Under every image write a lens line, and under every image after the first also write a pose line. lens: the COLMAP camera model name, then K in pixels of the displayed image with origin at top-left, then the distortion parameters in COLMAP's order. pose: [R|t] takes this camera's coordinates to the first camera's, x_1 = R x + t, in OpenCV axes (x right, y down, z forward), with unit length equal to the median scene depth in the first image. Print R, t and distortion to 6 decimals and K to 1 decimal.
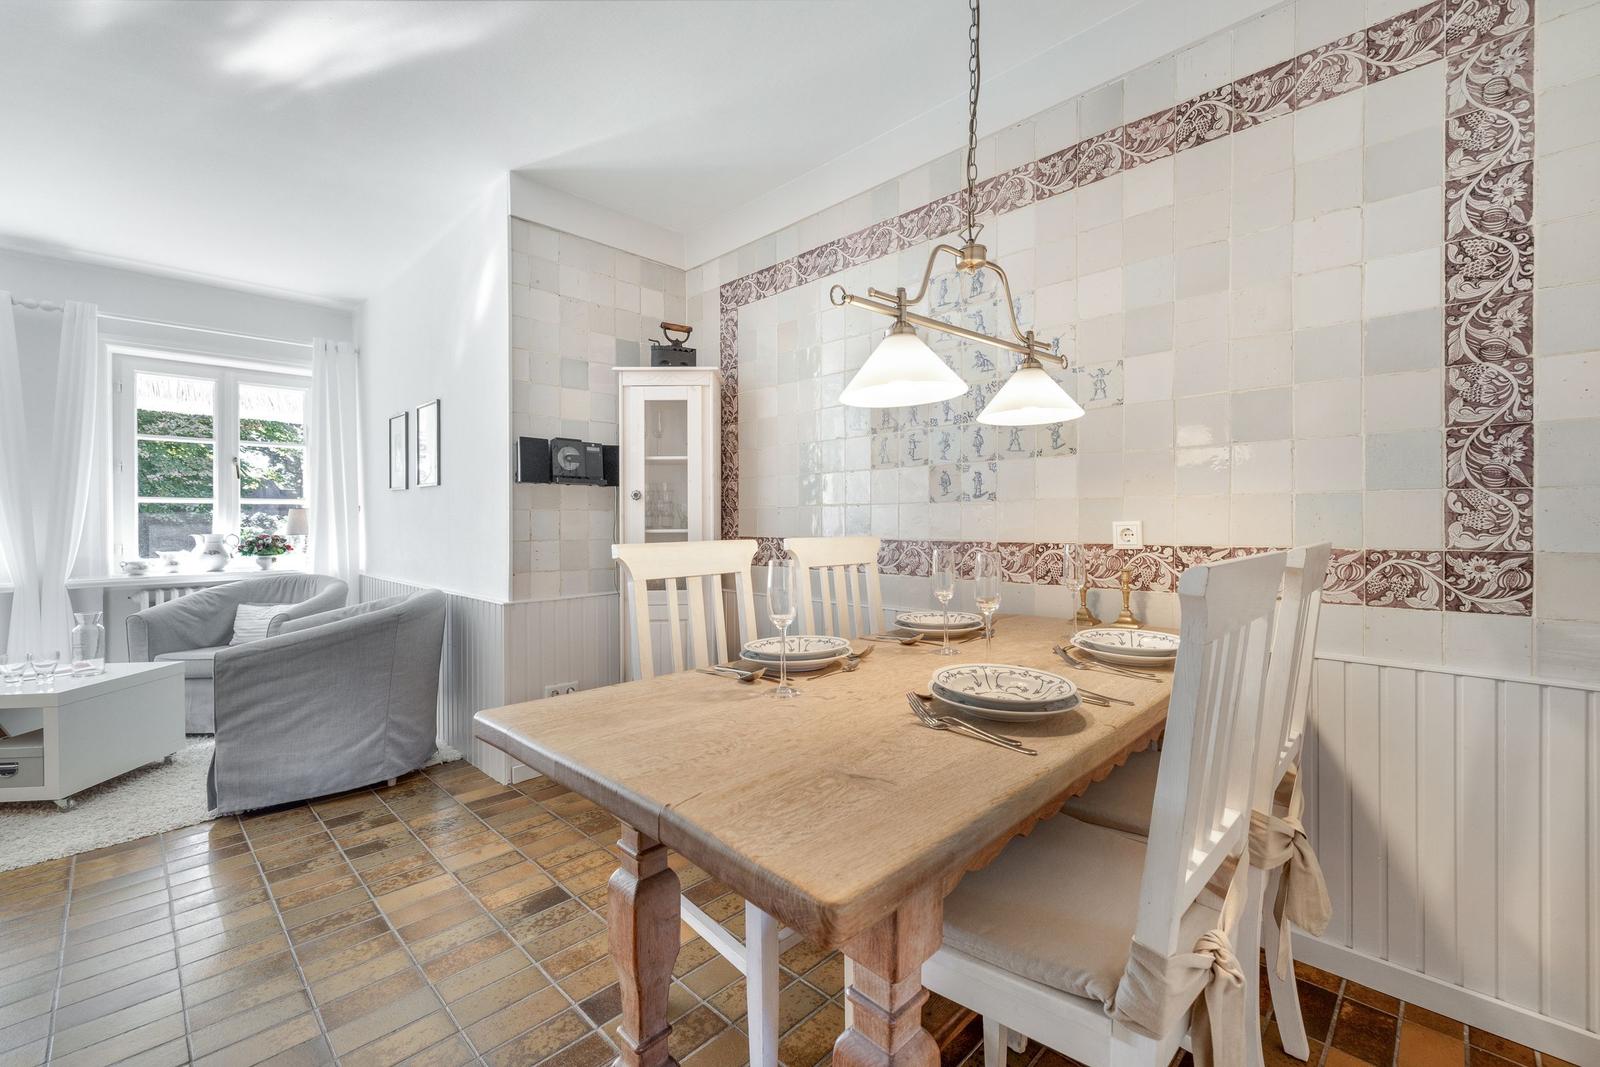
lens RADIAL K [[642.3, 0, 801.2], [0, 642.3, 530.6], [0, 0, 1]] dist [0.001291, 0.000004]
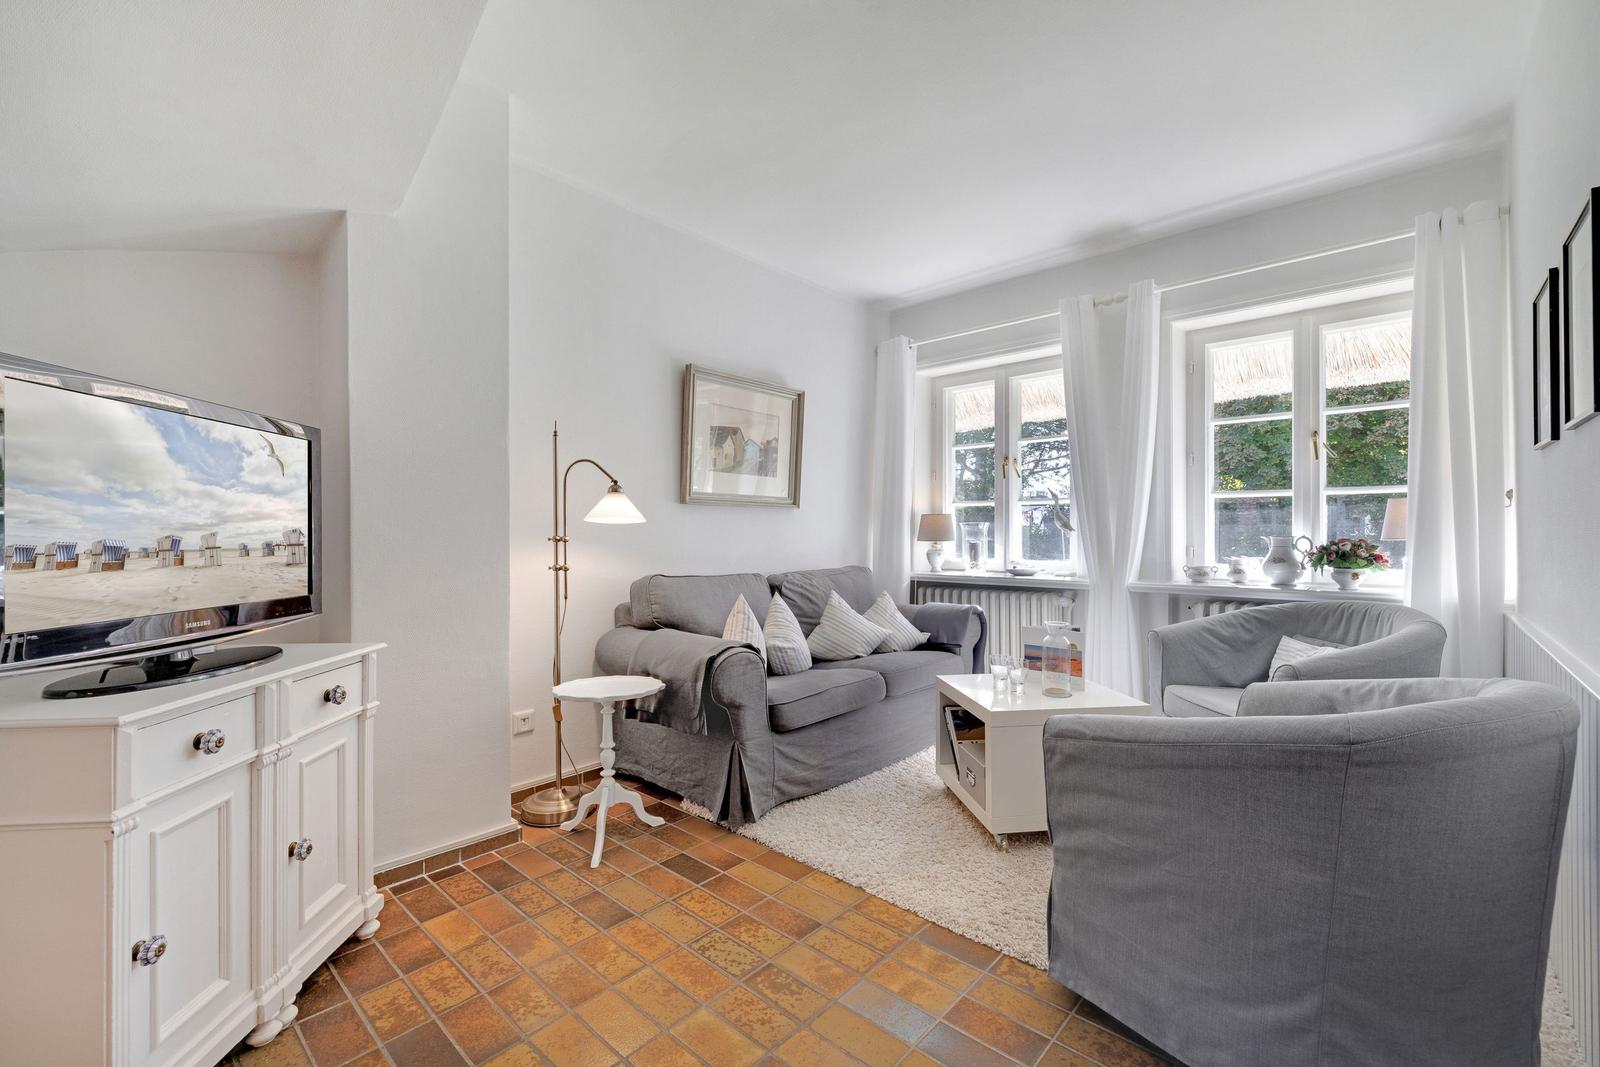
lens RADIAL K [[673.2, 0, 800.8], [0, 673.2, 525.9], [0, 0, 1]] dist [-0.000783, -0.000191]
pose [[0.038128, -0.002838, -0.999269, -0.152432], [-0.016394, 0.999860, -0.003465, 0.006057], [0.999138, 0.016514, 0.038076, 0.422182]]
